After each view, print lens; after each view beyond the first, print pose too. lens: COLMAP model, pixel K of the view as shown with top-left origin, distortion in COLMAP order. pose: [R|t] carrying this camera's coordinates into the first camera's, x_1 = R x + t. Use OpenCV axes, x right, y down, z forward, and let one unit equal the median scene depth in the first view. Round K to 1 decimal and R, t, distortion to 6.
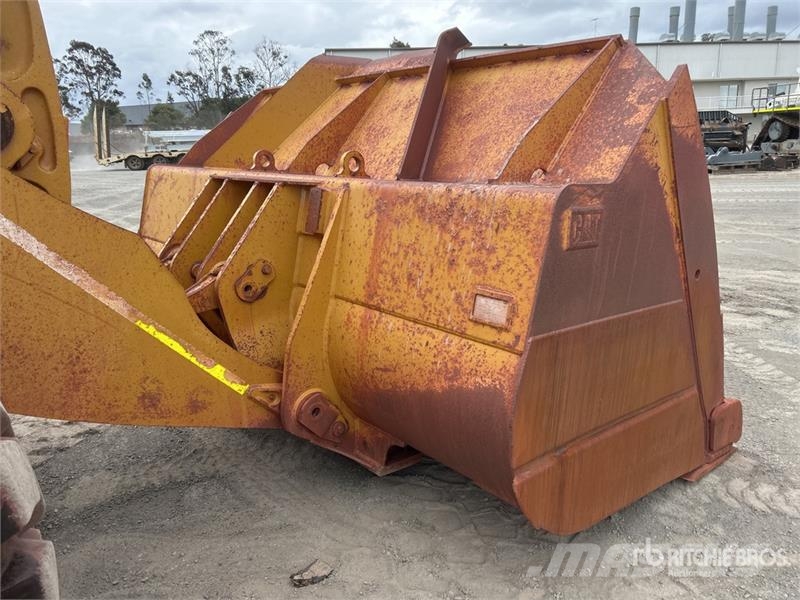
lens RADIAL K [[601.3, 0, 412.7], [0, 601.3, 295.4], [0, 0, 1]] dist [0.062952, -0.079791]
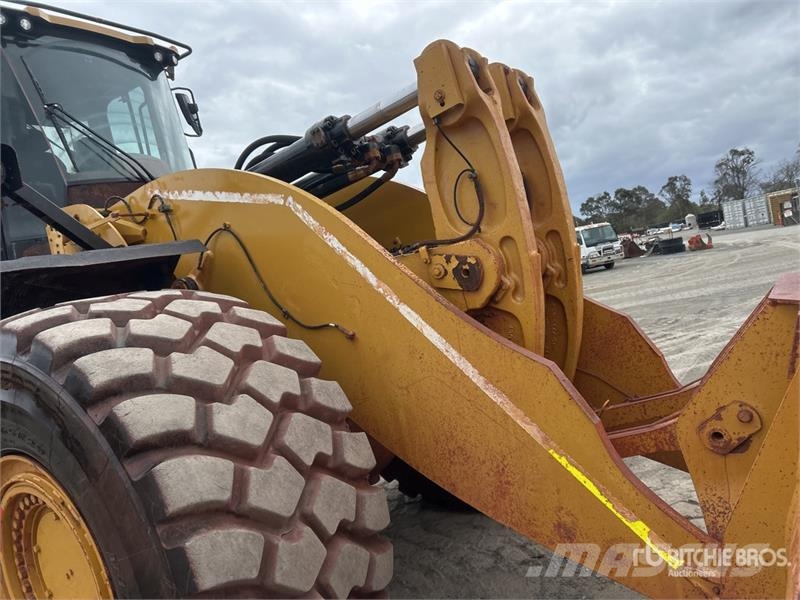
lens RADIAL K [[594.0, 0, 410.3], [0, 594.0, 302.3], [0, 0, 1]] dist [0.034283, -0.057343]
pose [[0.252784, 0.029271, -0.967080, 0.381518], [-0.078864, 0.996840, 0.009558, -0.166545], [0.964303, 0.073852, 0.254293, 0.429766]]
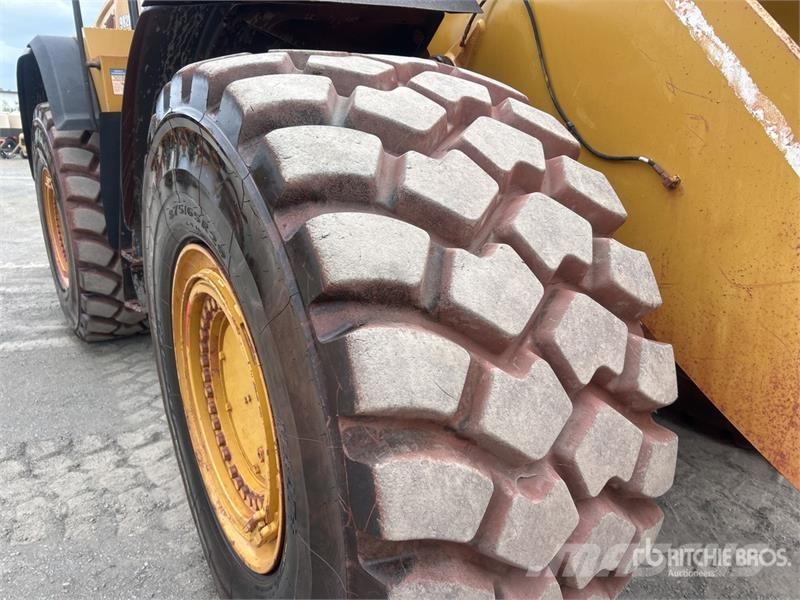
lens RADIAL K [[601.3, 0, 412.7], [0, 601.3, 295.4], [0, 0, 1]] dist [0.062952, -0.079791]
pose [[-0.132670, 0.296520, -0.945767, 0.061793], [-0.243865, 0.915104, 0.321115, -0.121615], [0.960692, 0.273241, -0.049096, 0.393222]]
